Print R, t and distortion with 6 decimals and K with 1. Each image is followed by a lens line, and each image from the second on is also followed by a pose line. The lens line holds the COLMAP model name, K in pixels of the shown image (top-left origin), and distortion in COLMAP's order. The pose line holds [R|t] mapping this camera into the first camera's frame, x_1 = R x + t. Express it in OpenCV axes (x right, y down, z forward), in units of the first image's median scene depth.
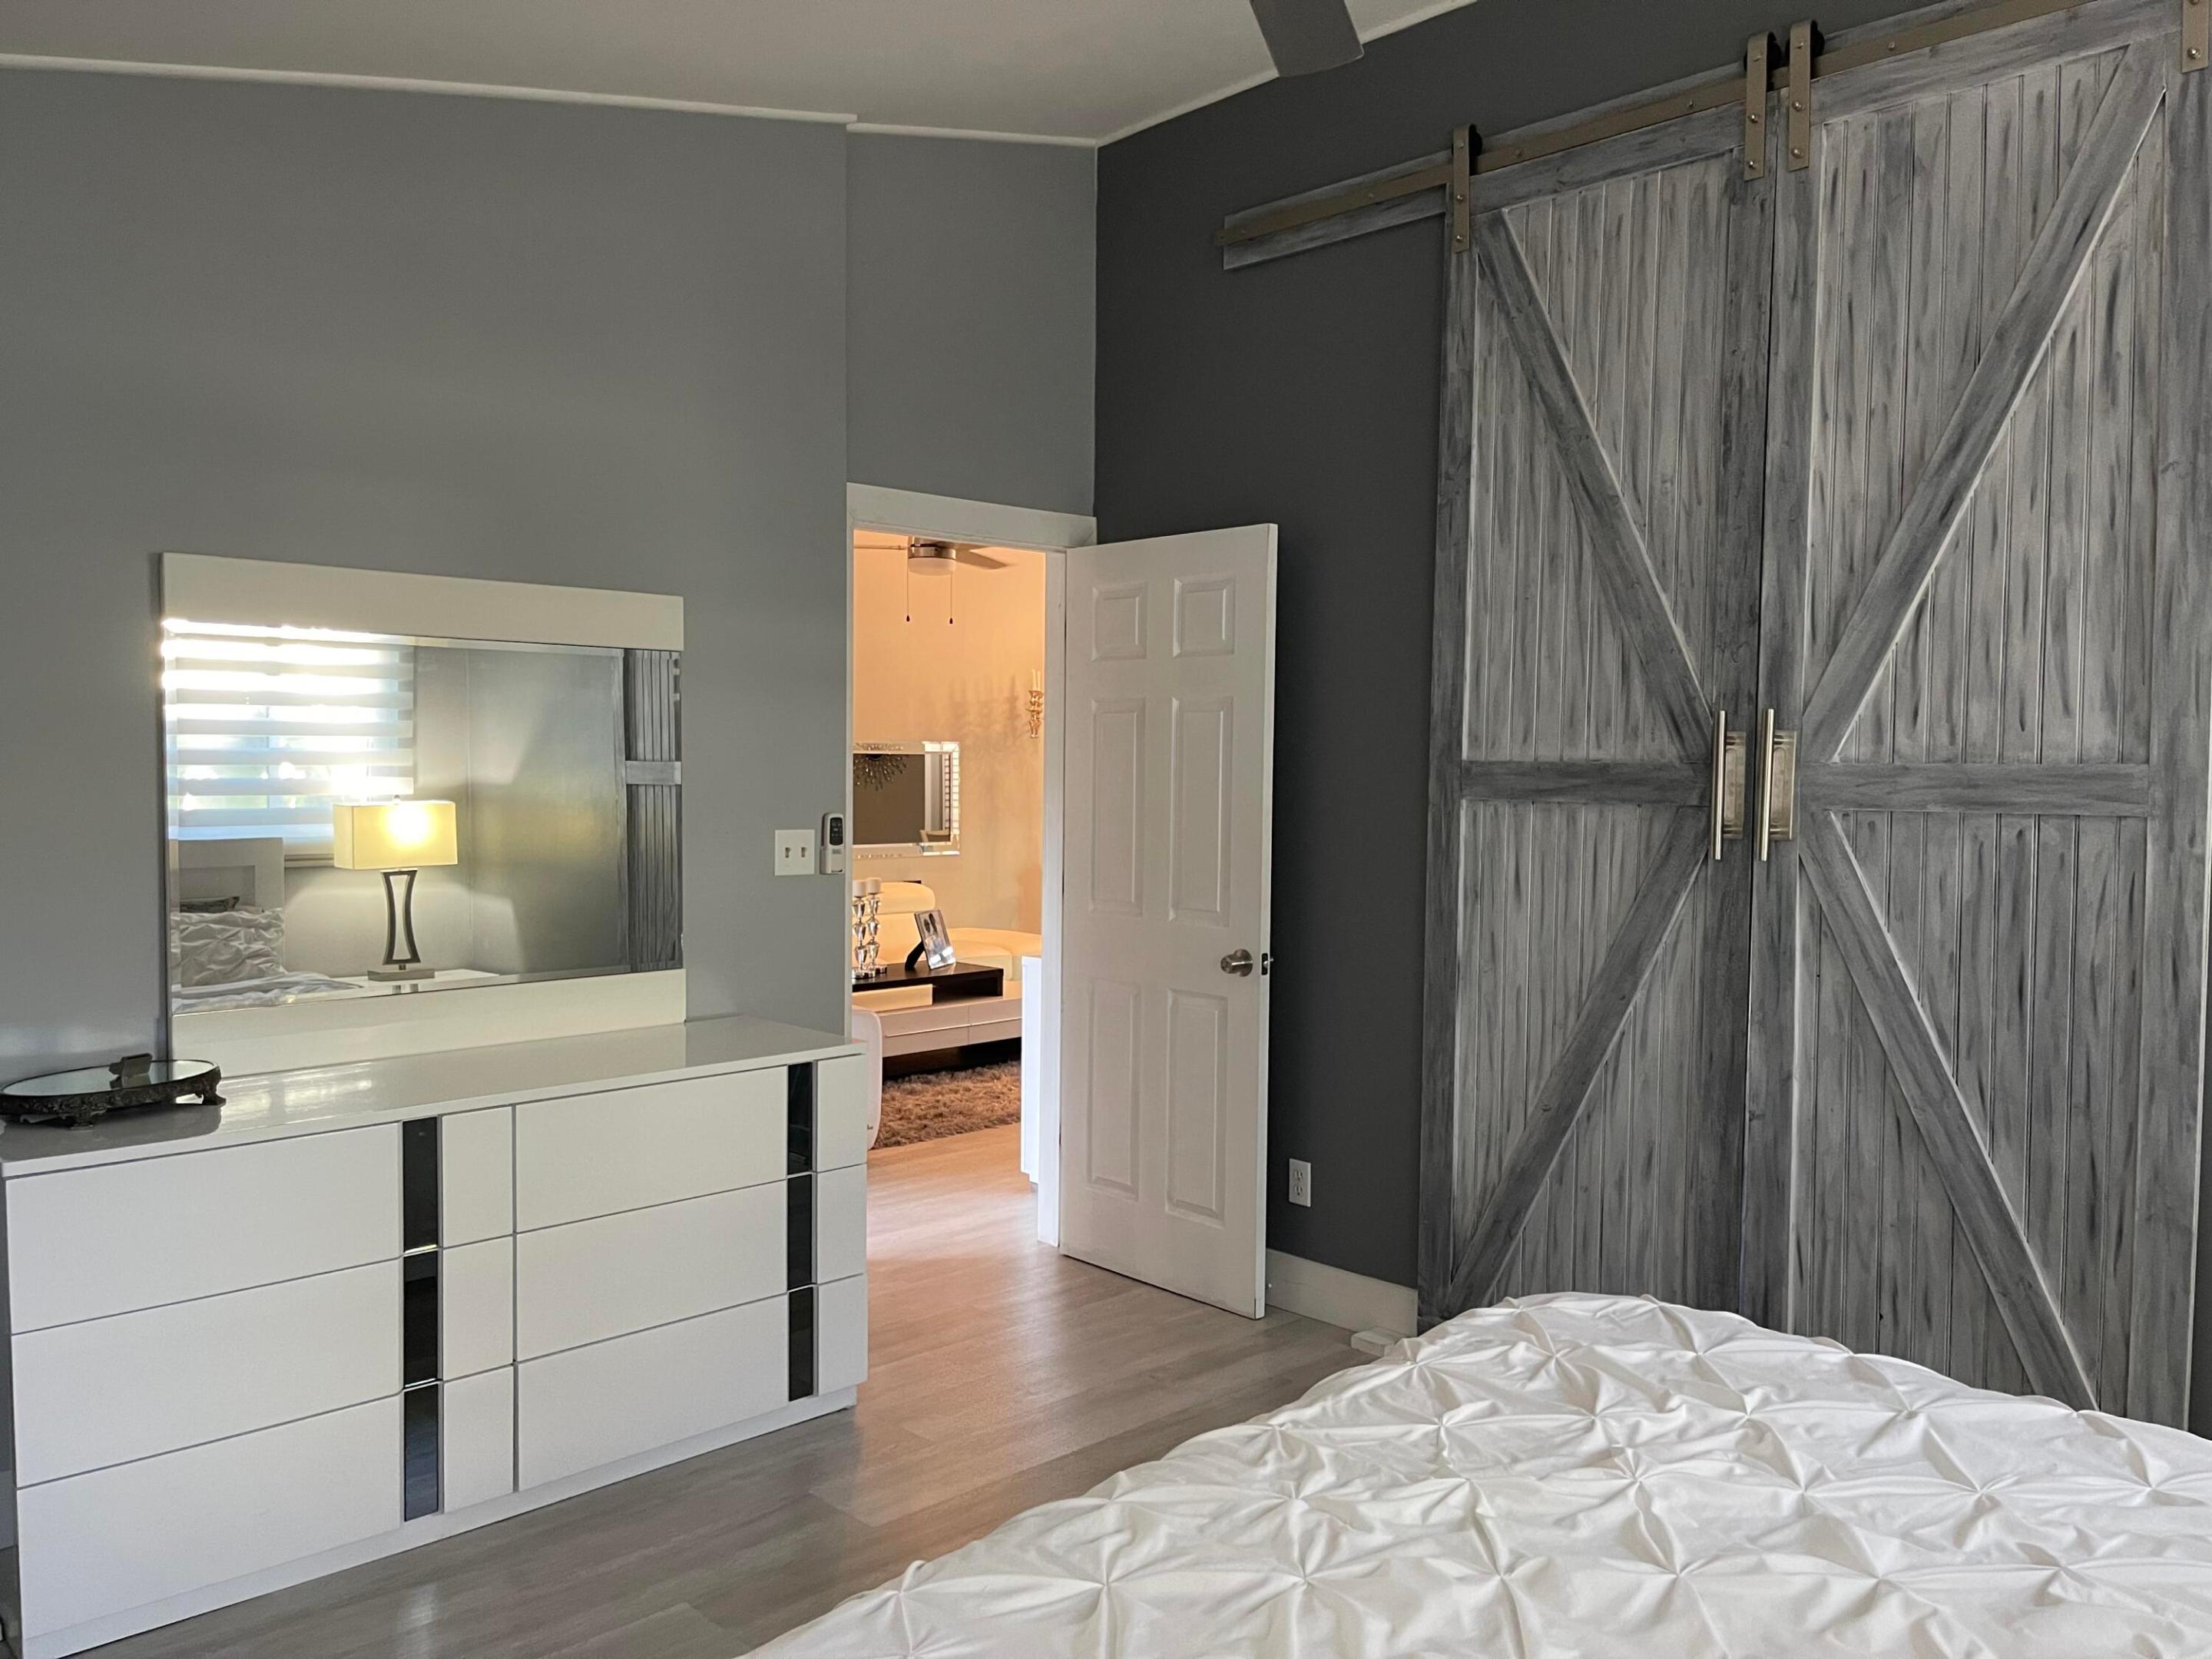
lens RADIAL K [[1683.8, 0, 1112.8], [0, 1683.8, 838.5], [0, 0, 1]] dist [0.057860, -0.053933]
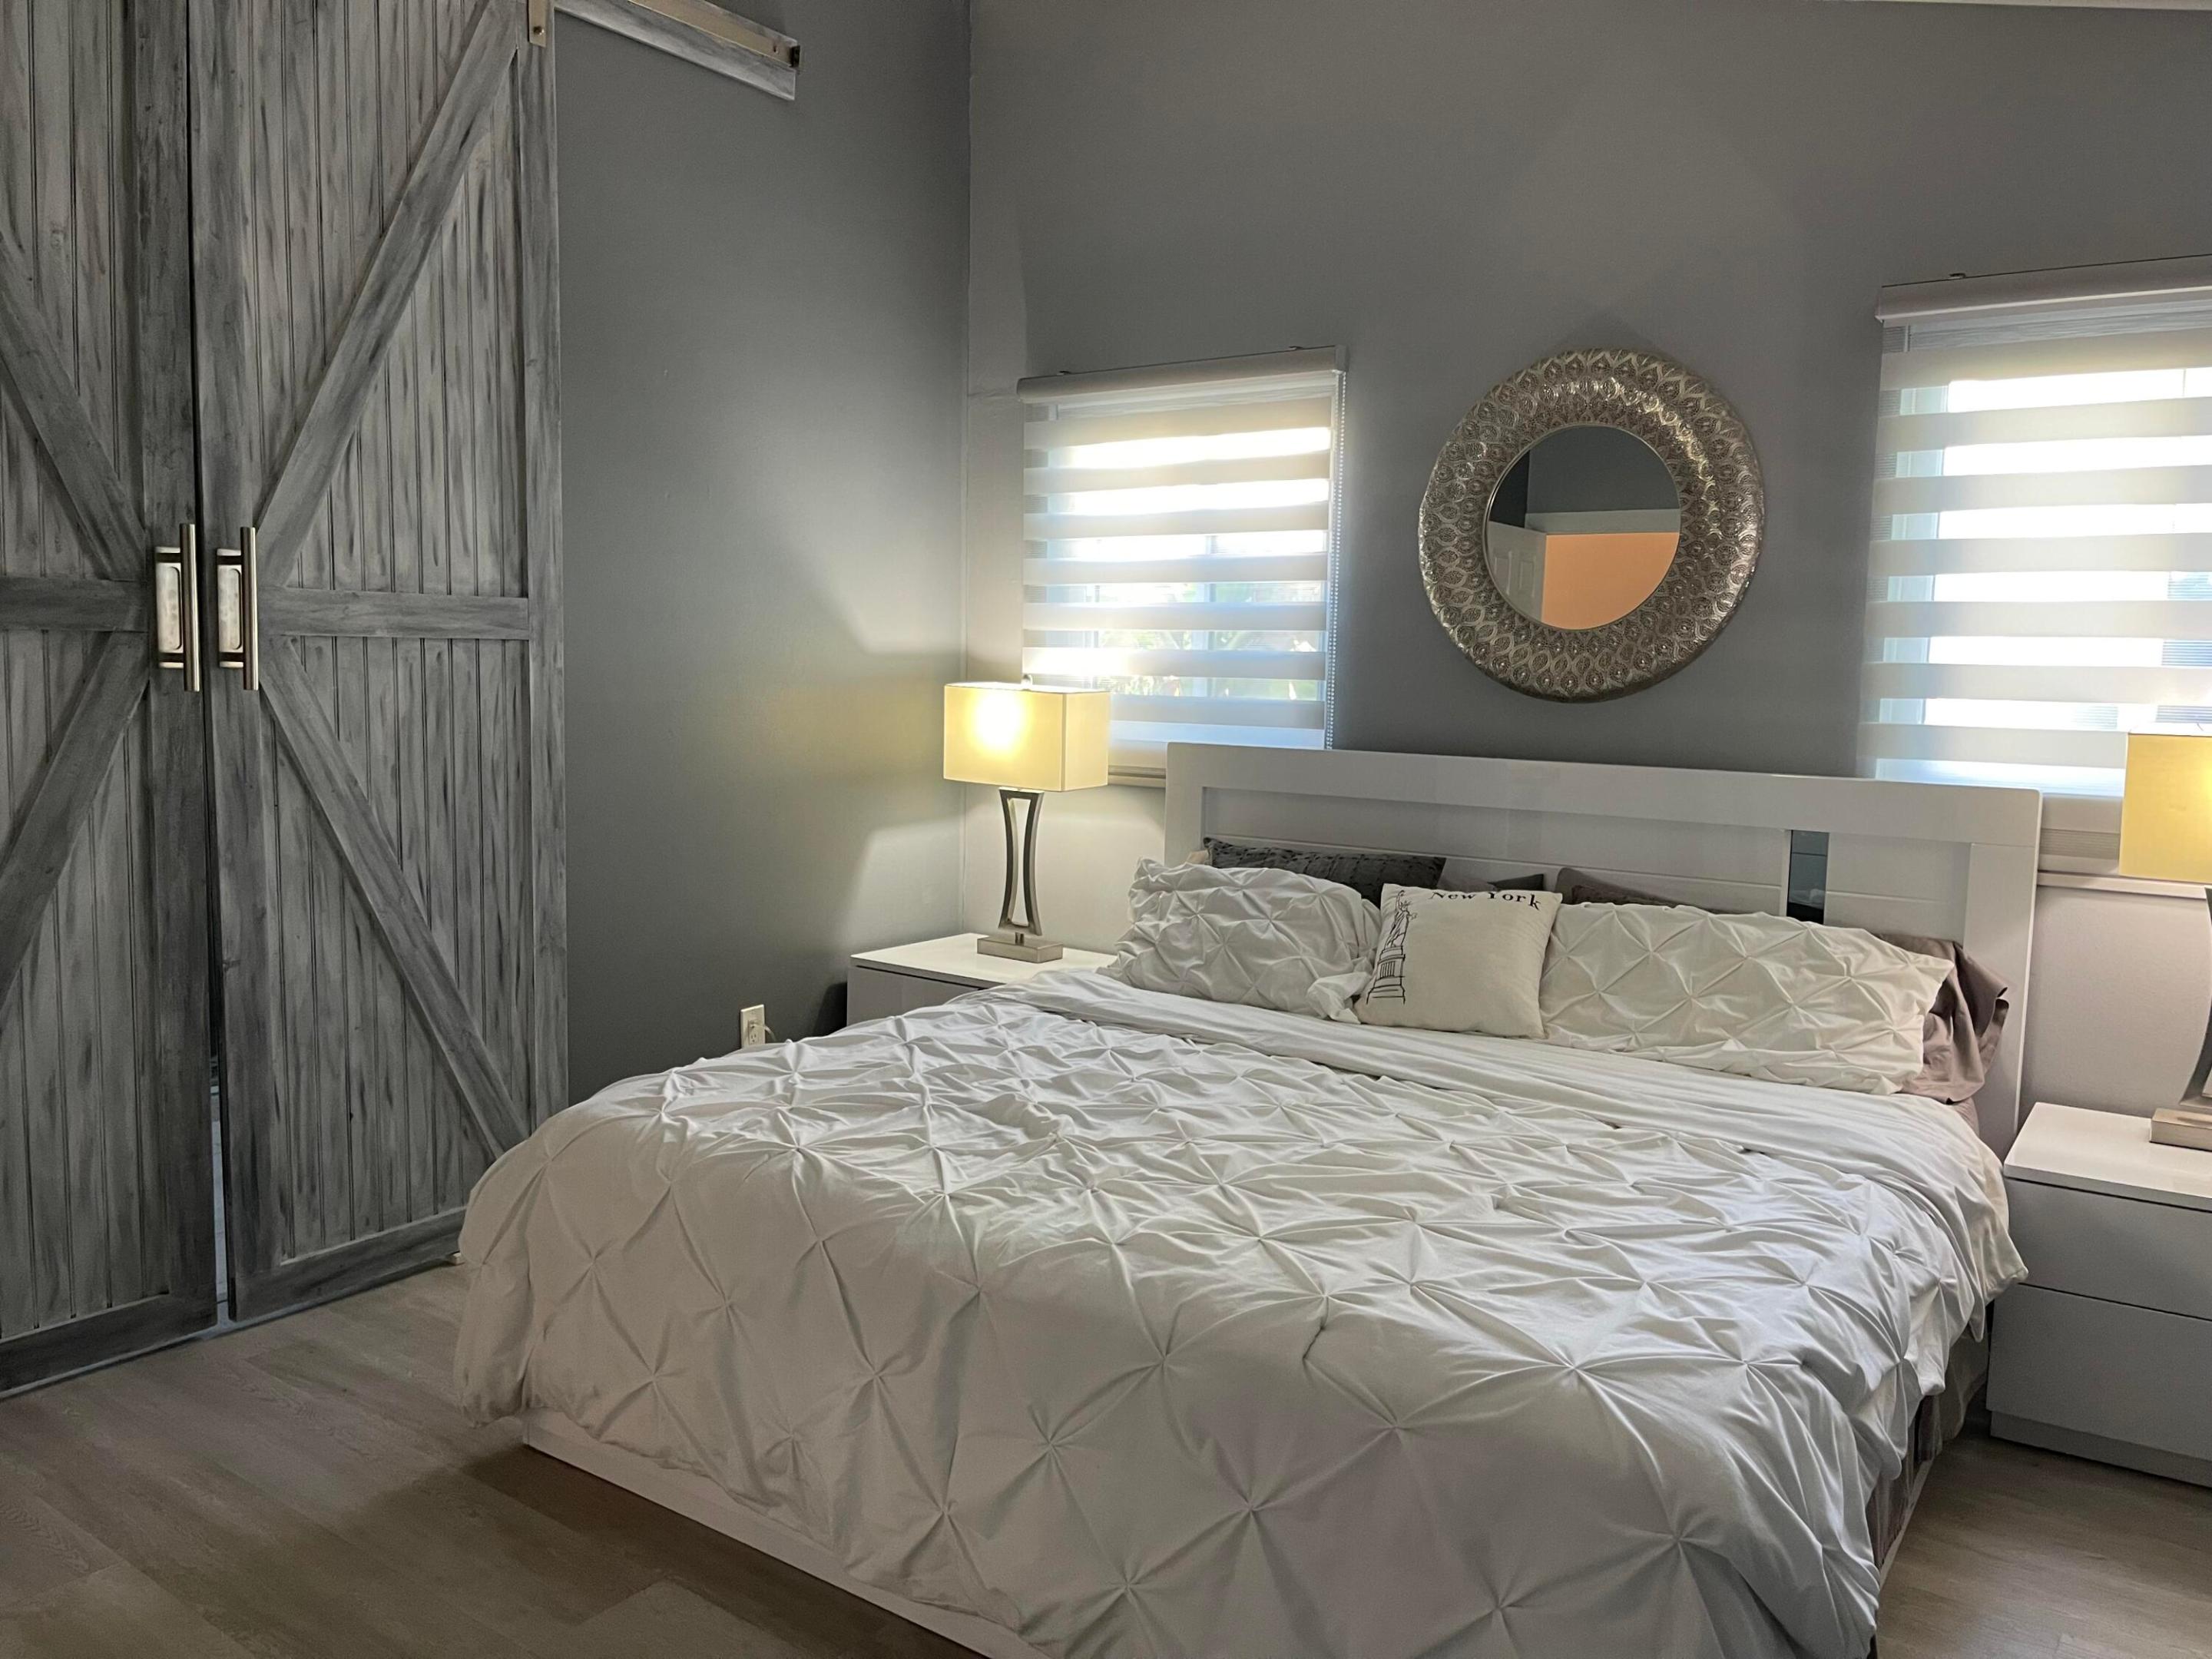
lens RADIAL K [[1683.8, 0, 1122.0], [0, 1683.8, 813.0], [0, 0, 1]] dist [0.057860, -0.053933]
pose [[-0.174537, -0.109670, 0.978524, -0.645801], [0.020728, 0.993148, 0.115007, -0.018147], [-0.984432, 0.040356, -0.171068, 0.701606]]
